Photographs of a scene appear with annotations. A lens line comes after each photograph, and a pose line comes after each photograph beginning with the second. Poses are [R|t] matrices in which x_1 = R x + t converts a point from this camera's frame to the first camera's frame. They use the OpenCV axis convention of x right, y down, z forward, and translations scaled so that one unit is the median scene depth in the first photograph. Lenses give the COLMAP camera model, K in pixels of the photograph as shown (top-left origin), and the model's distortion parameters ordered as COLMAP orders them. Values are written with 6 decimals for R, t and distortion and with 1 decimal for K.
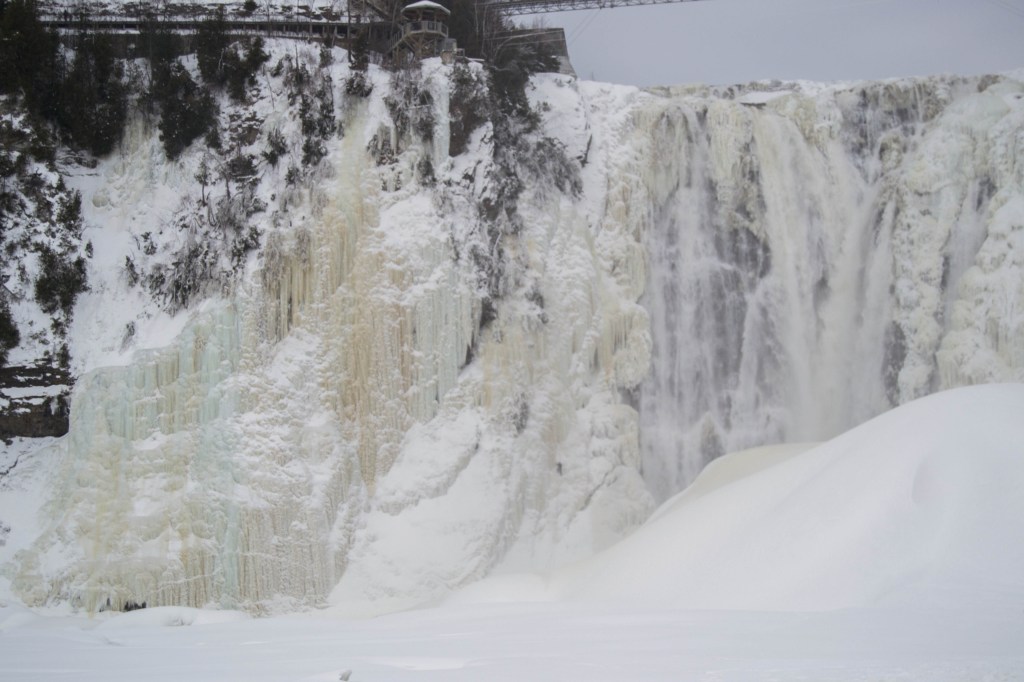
lens RADIAL K [[1909.5, 0, 512.0], [0, 1909.5, 341.0], [0, 0, 1]] dist [-0.019327, 0.011821]
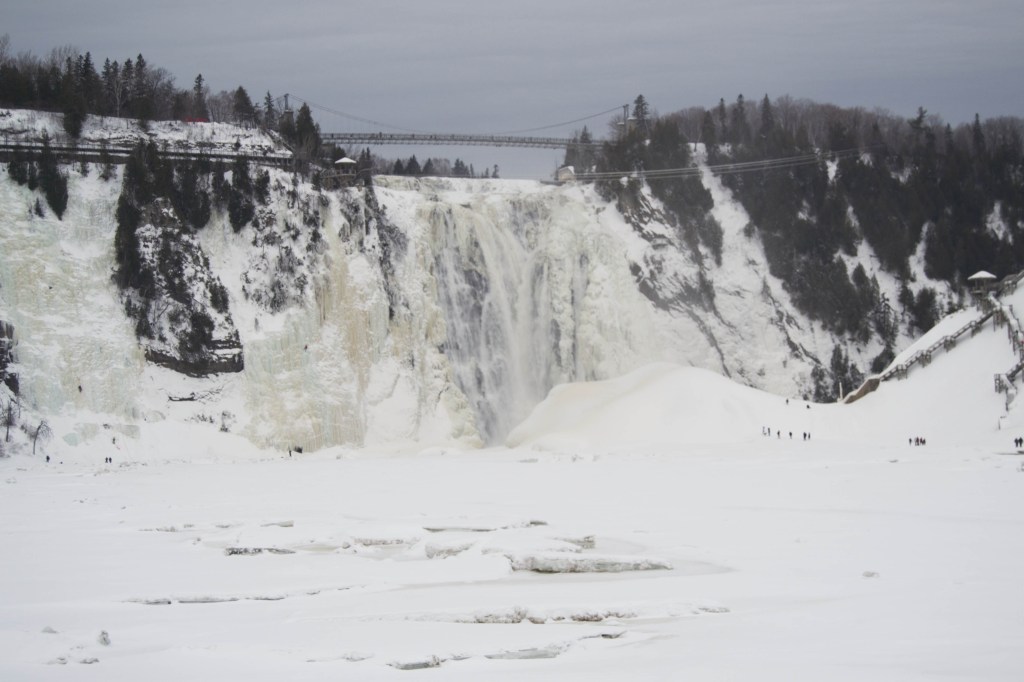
lens RADIAL K [[1909.5, 0, 512.0], [0, 1909.5, 341.0], [0, 0, 1]] dist [-0.019327, 0.011821]
pose [[0.877902, 0.004840, 0.478815, -0.946650], [-0.045071, 0.996345, 0.072566, -0.148536], [-0.476714, -0.085287, 0.874911, -0.992081]]
